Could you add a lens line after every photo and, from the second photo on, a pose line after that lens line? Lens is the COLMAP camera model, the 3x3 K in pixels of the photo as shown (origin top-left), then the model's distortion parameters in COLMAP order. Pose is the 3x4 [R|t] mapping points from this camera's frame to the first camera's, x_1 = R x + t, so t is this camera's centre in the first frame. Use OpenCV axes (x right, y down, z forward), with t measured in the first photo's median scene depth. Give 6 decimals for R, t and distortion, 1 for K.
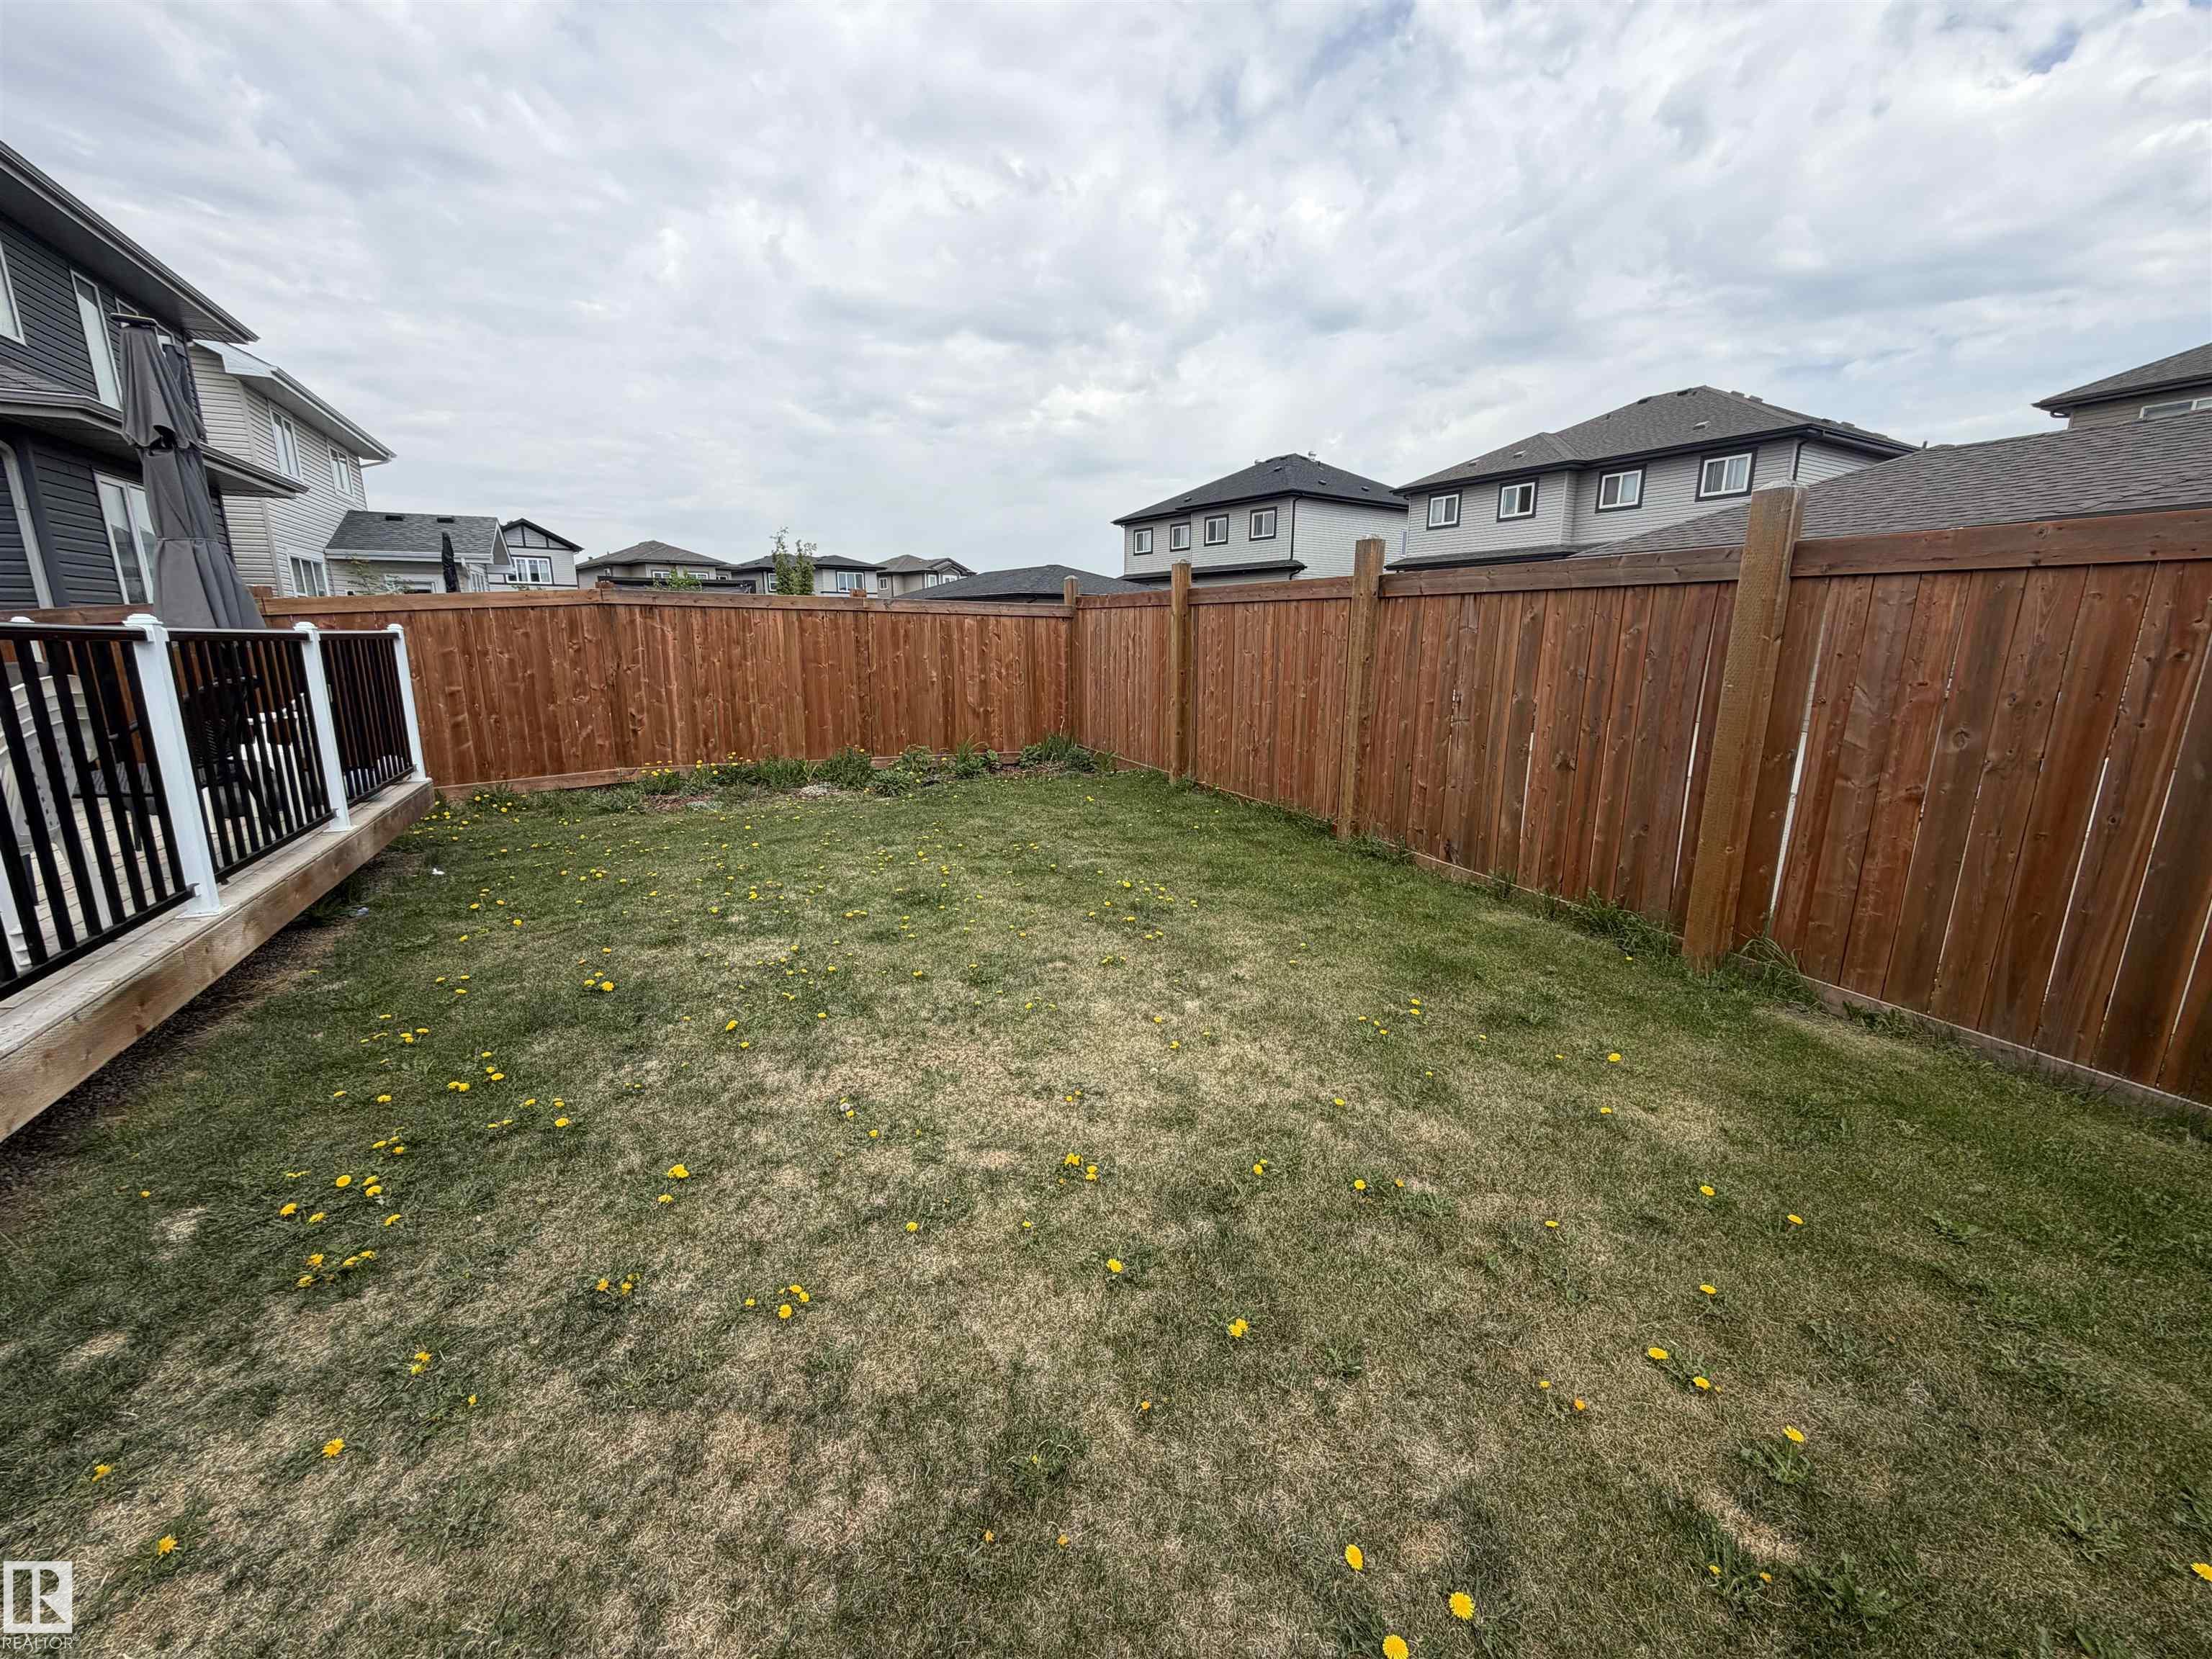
lens RADIAL K [[880.5, 0, 1101.6], [0, 880.5, 833.6], [0, 0, 1]] dist [-0.002545, -0.000345]
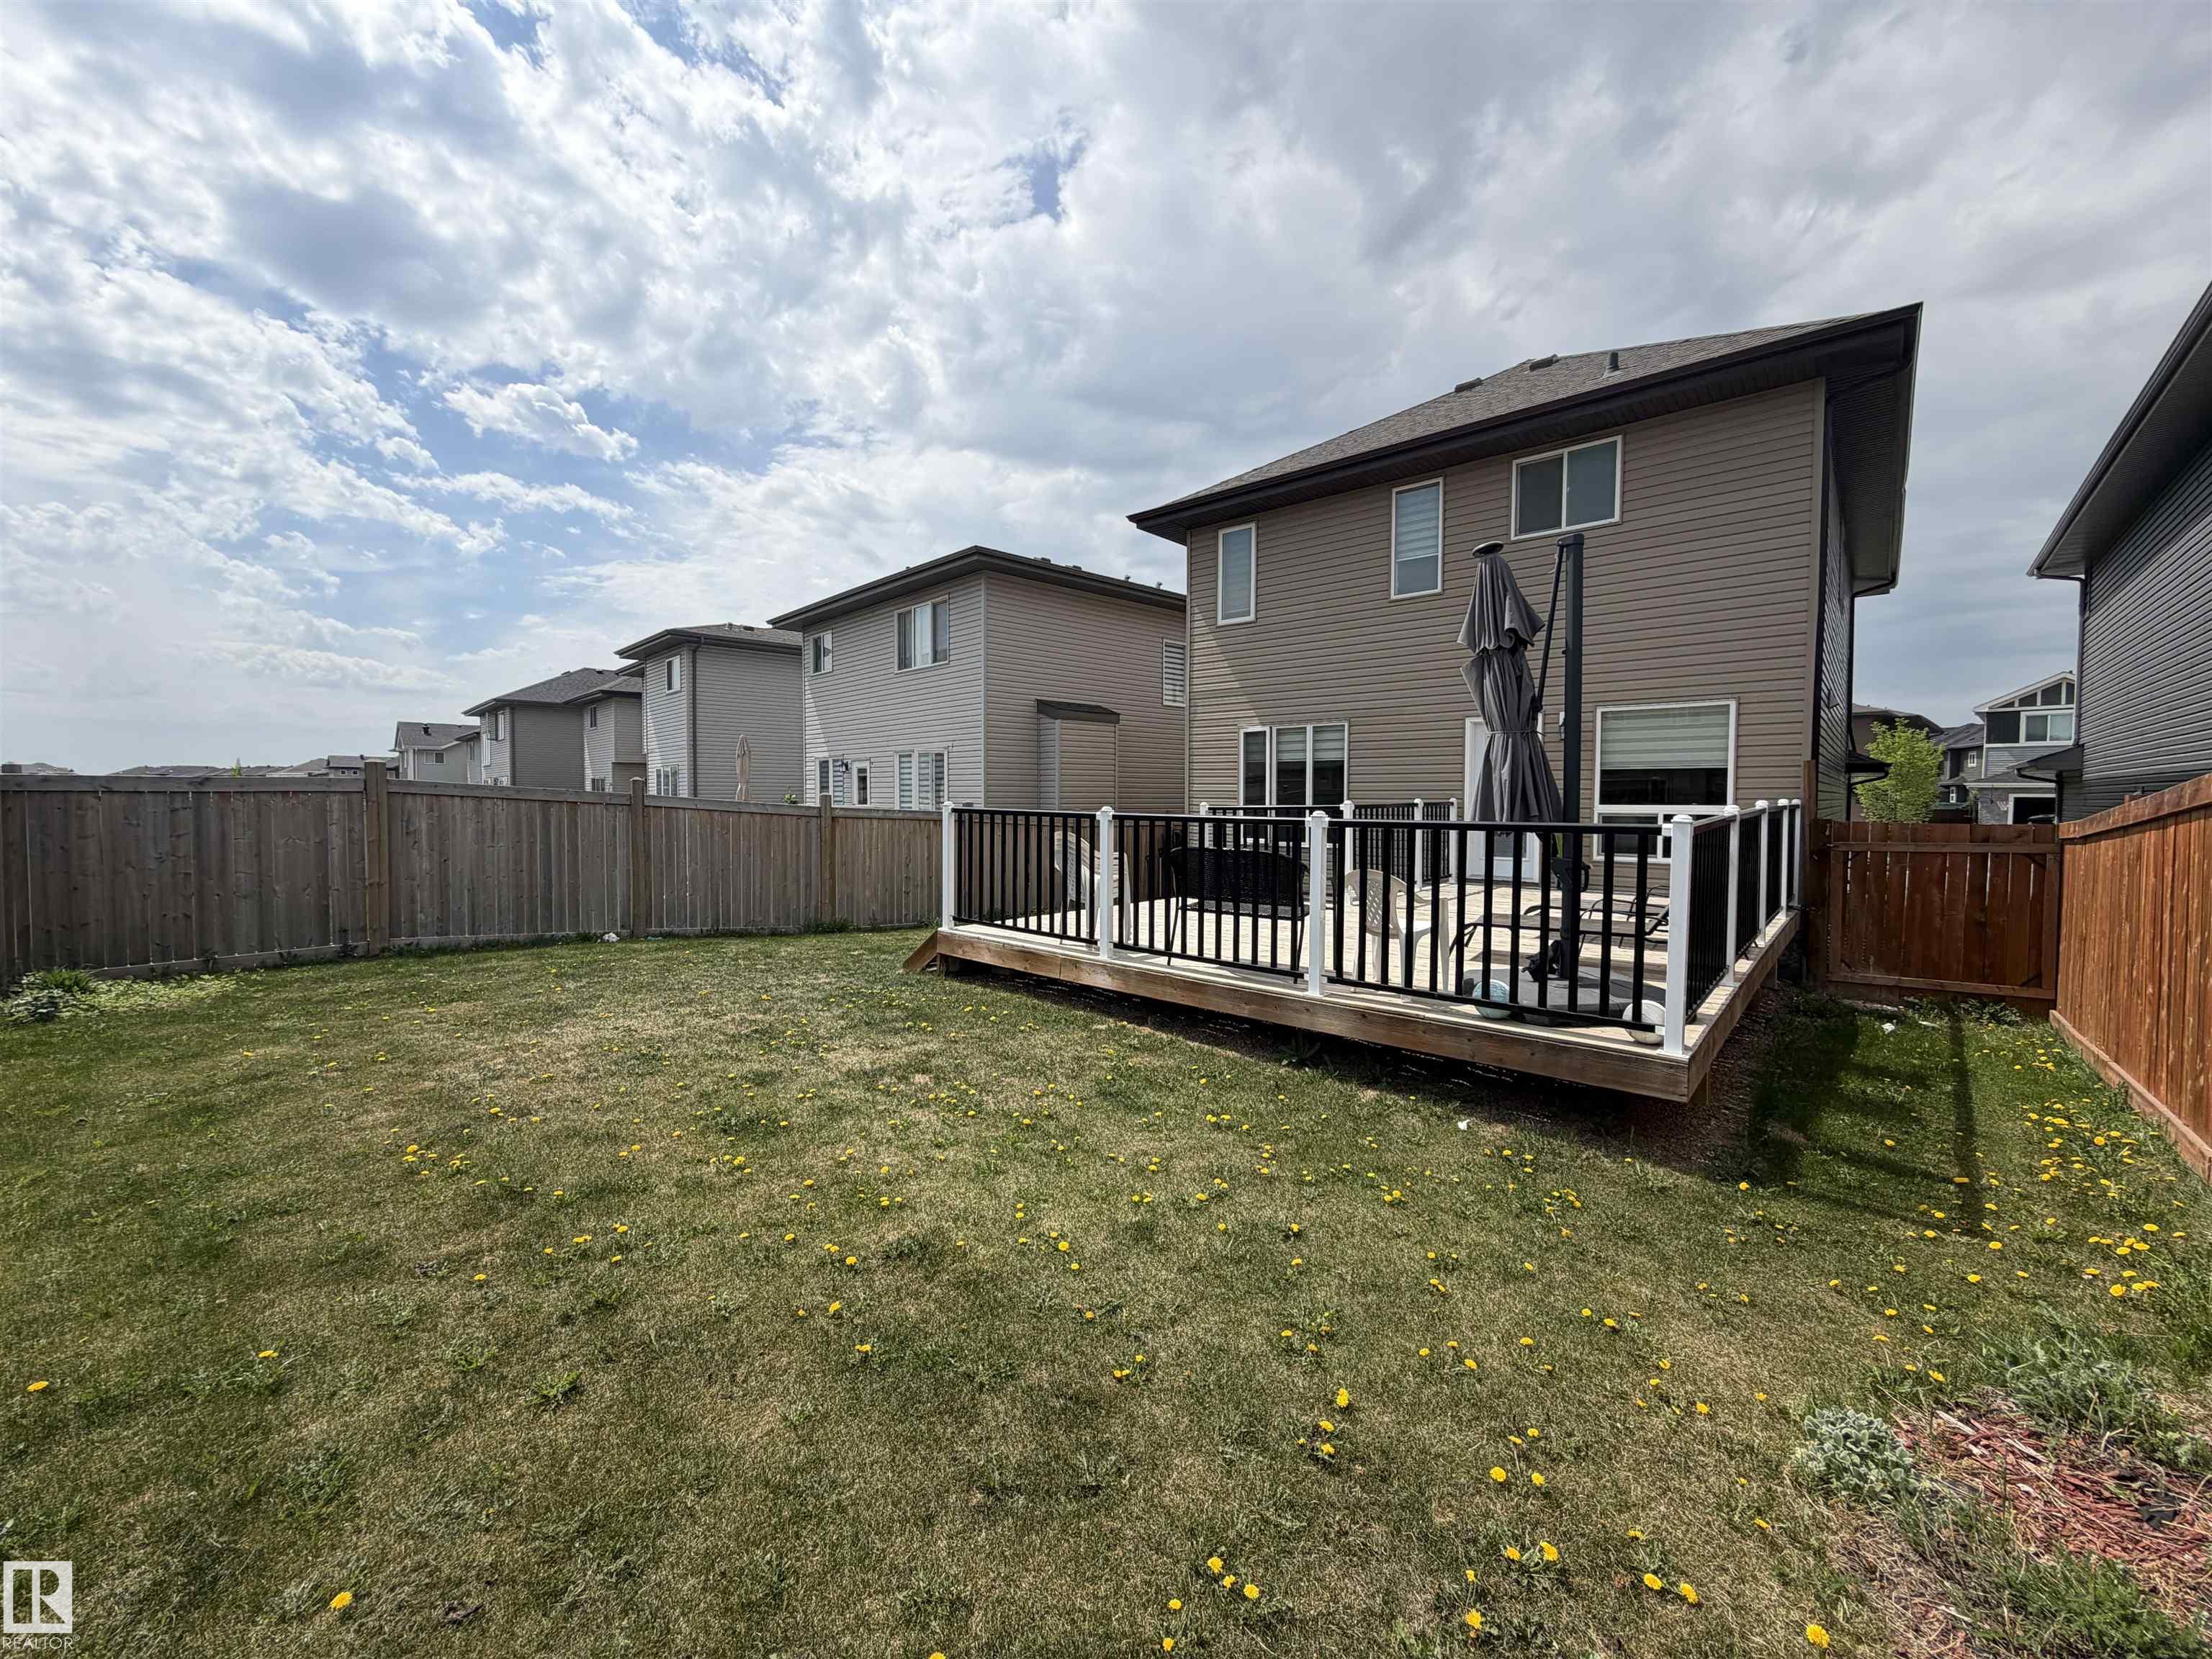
lens RADIAL K [[880.5, 0, 1101.6], [0, 880.5, 833.6], [0, 0, 1]] dist [-0.002545, -0.000345]
pose [[-0.924727, 0.014802, -0.380344, -0.216117], [-0.085285, 0.965780, 0.244939, -0.496438], [0.370954, 0.258940, -0.891820, 2.037744]]
